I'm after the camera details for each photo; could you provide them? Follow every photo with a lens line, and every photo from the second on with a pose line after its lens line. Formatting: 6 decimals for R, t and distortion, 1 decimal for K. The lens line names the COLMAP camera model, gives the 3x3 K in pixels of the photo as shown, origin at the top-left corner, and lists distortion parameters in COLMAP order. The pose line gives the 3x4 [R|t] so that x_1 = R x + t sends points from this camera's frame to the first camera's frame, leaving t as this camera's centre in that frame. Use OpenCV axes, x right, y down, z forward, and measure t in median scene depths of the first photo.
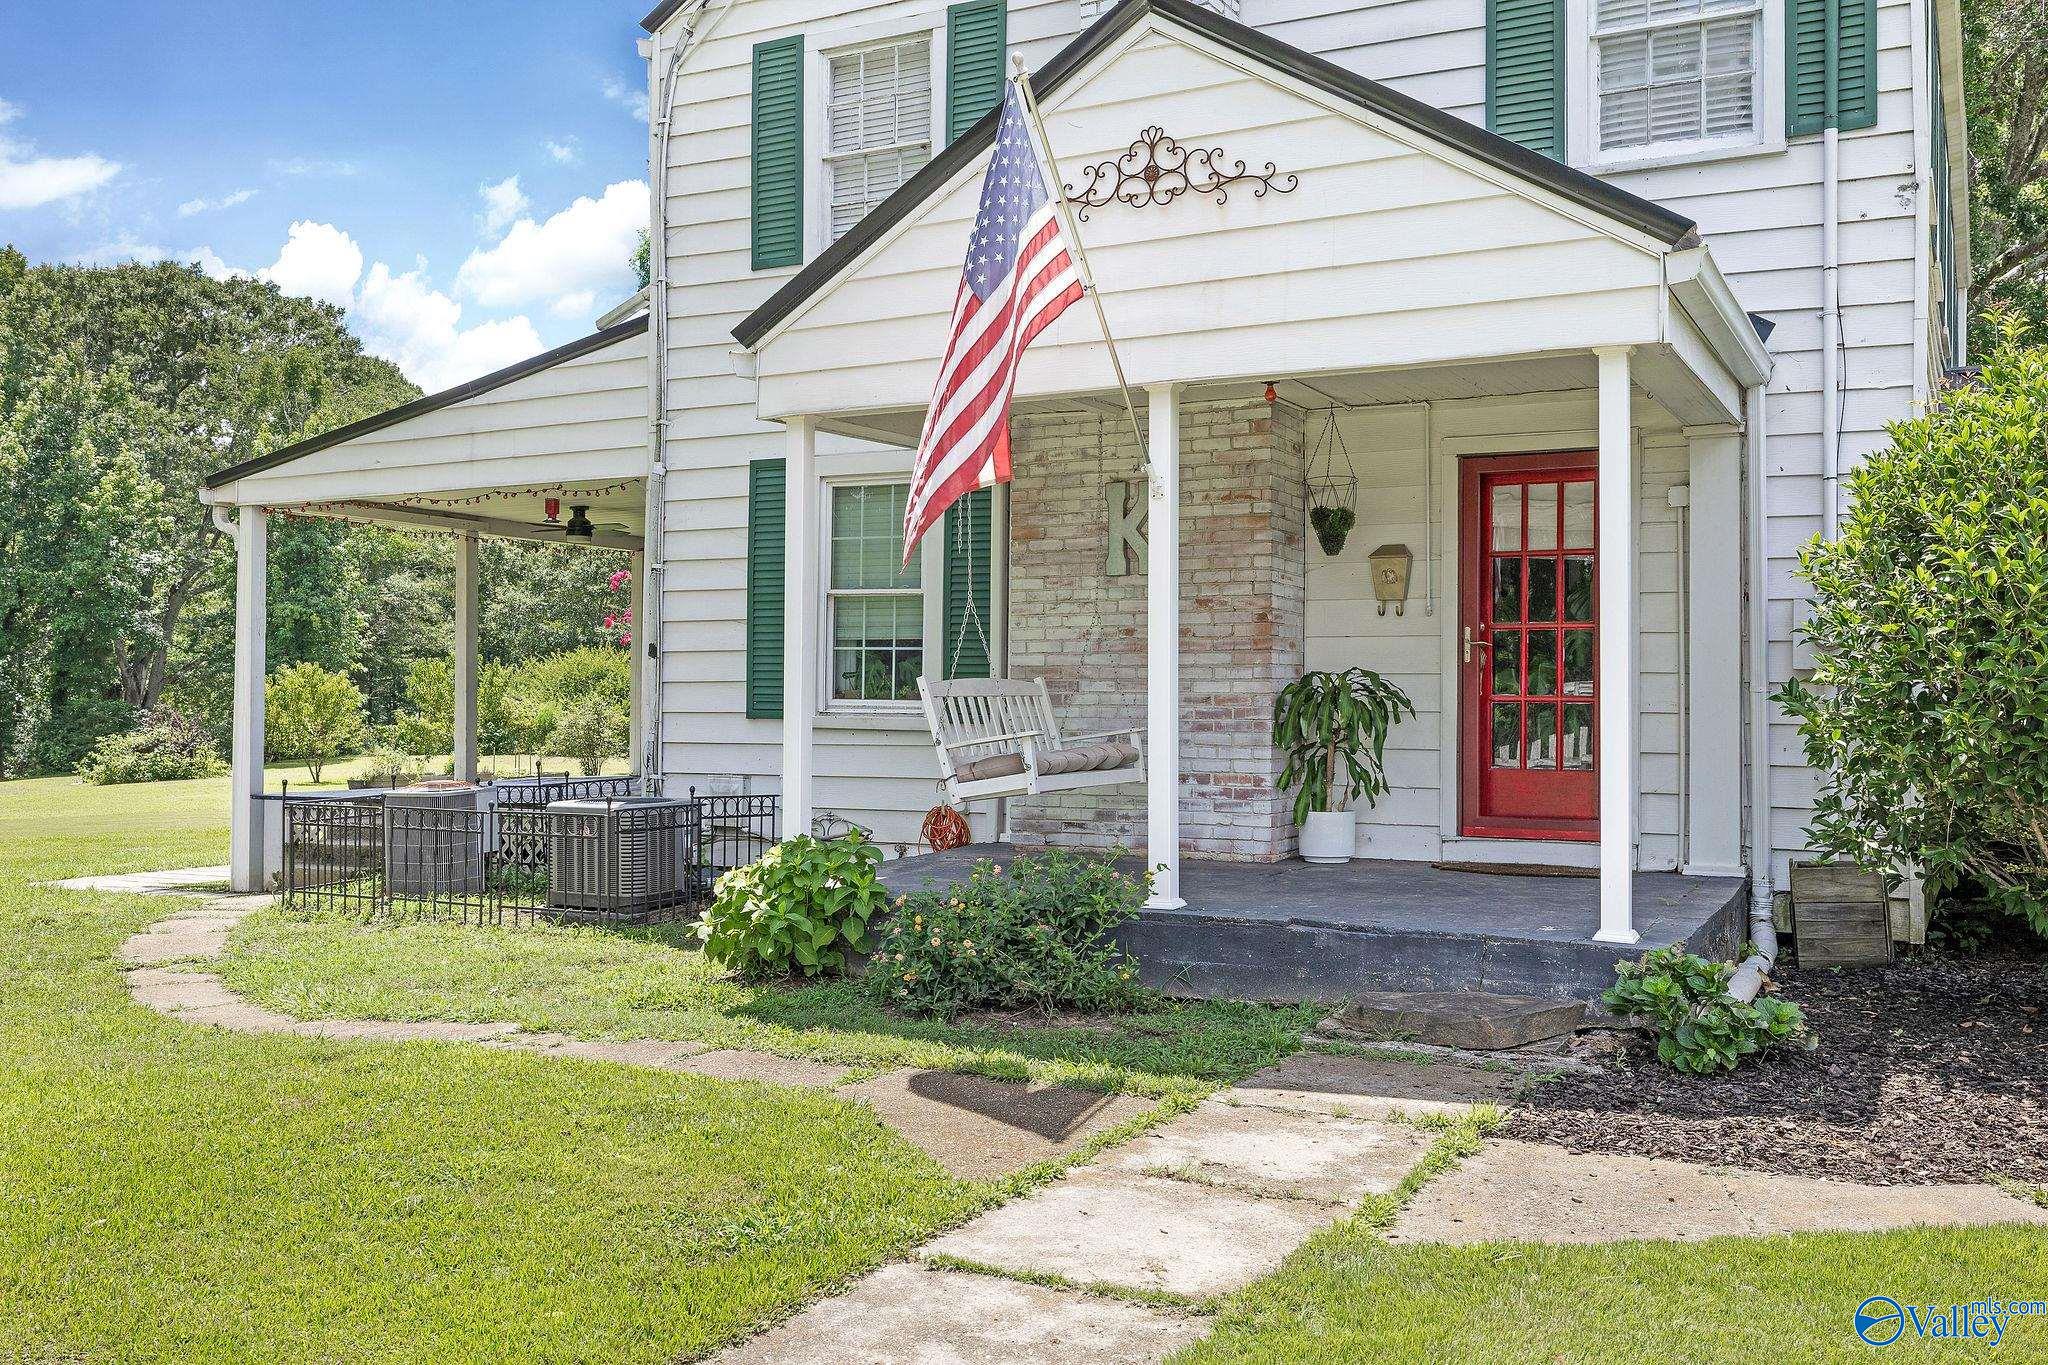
lens RADIAL K [[1803.7, 0, 1024.0], [0, 1803.7, 682.5], [0, 0, 1]] dist [0.006717, 0.012525]
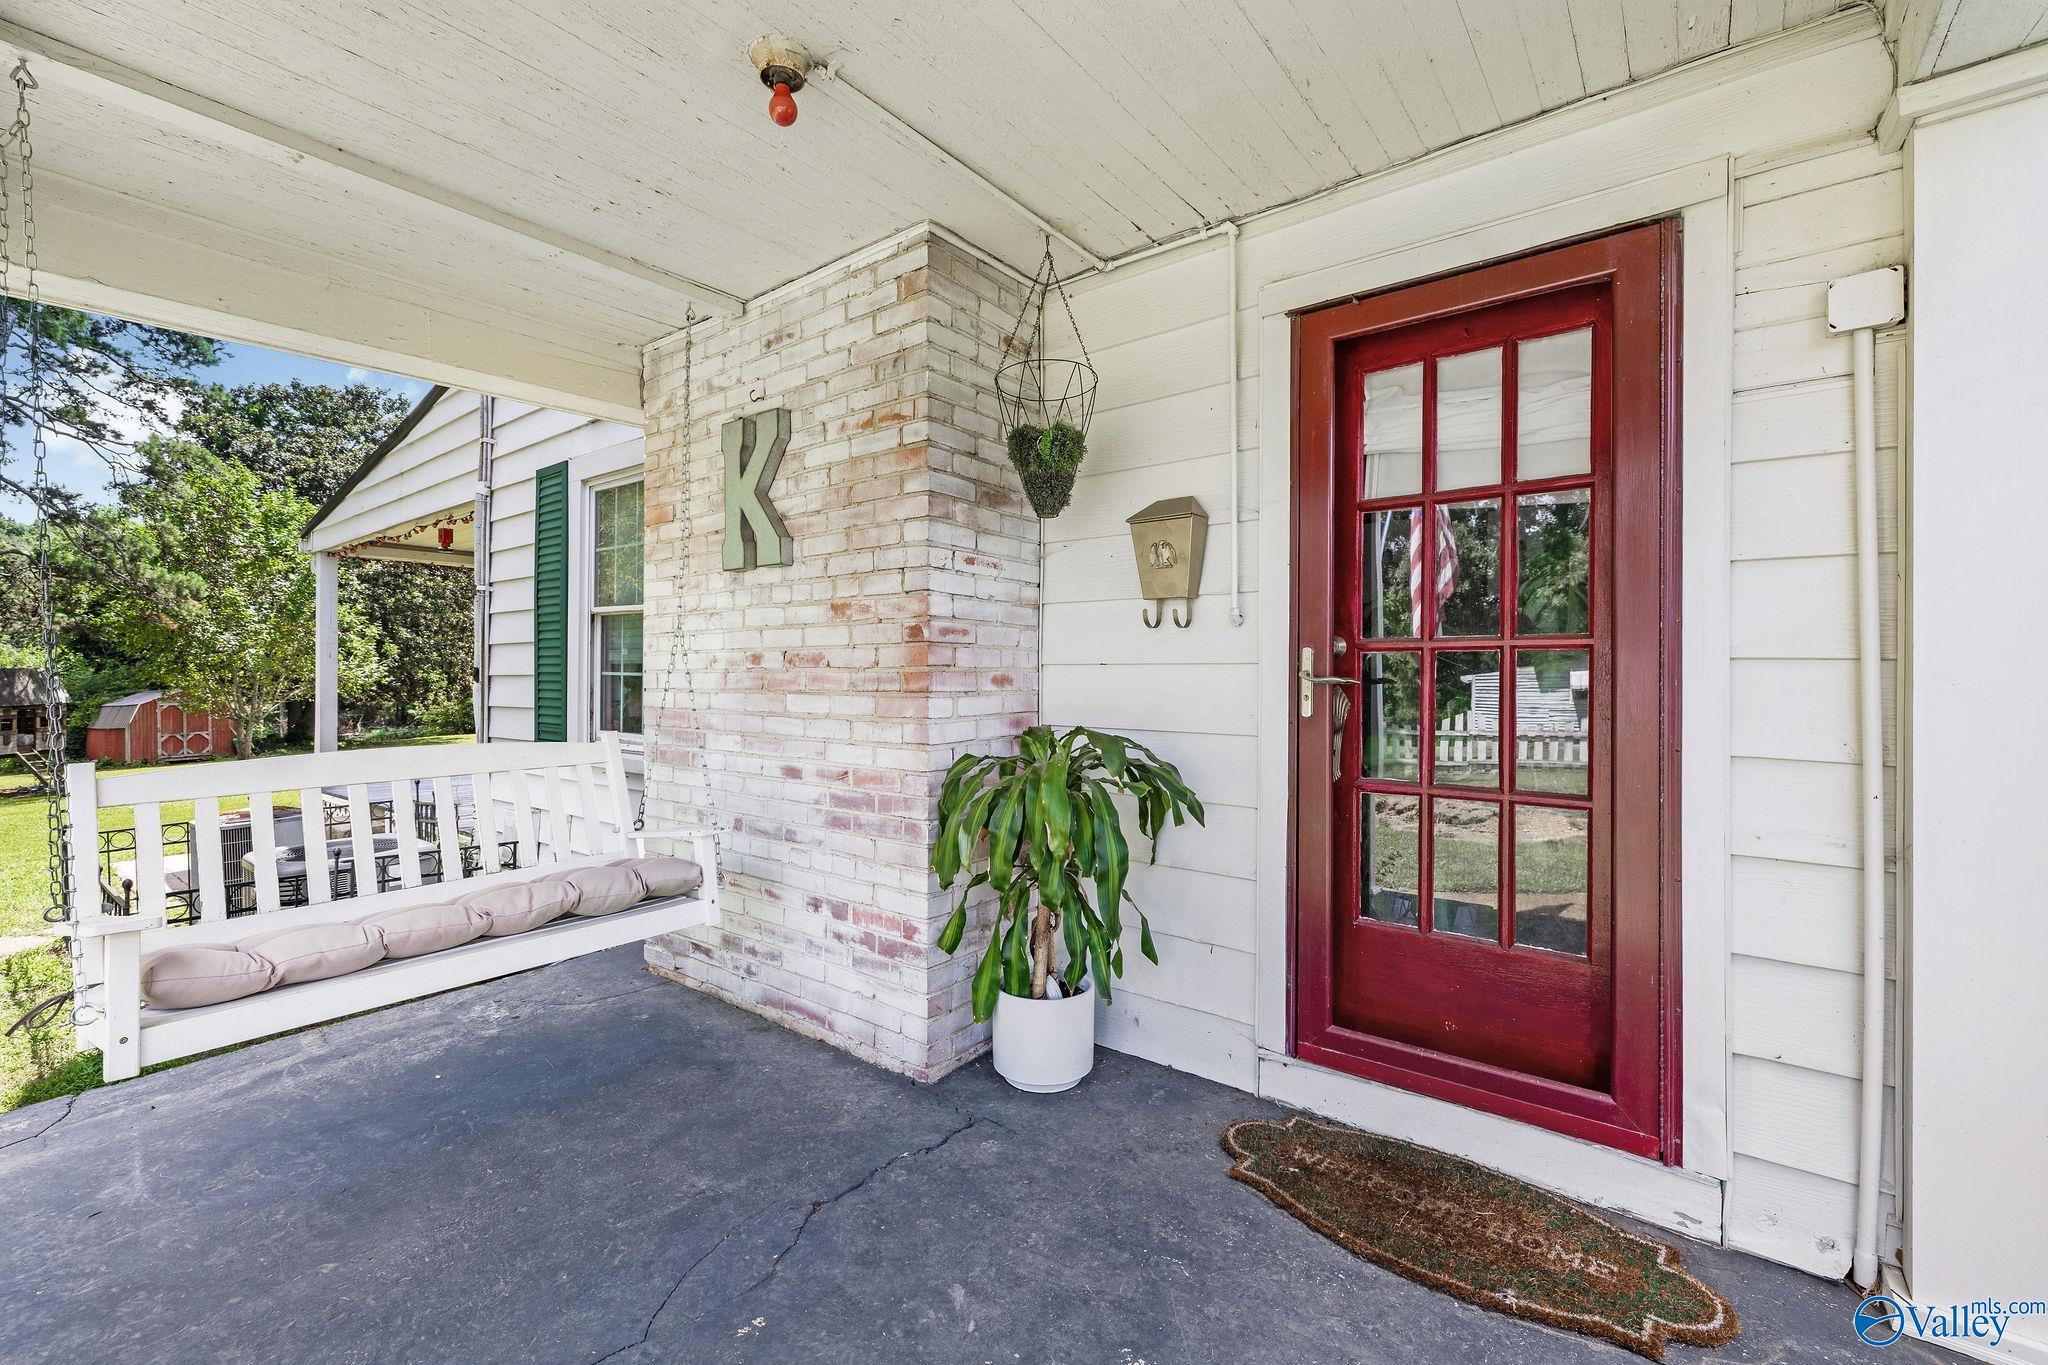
lens RADIAL K [[834.0, 0, 1024.0], [0, 834.0, 682.5], [0, 0, 1]] dist [-0.000505, 0.000042]
pose [[0.982168, -0.001322, -0.187999, 0.209610], [0.004815, 0.999824, 0.018128, -0.025222], [0.187942, -0.018710, 0.982002, 0.748126]]
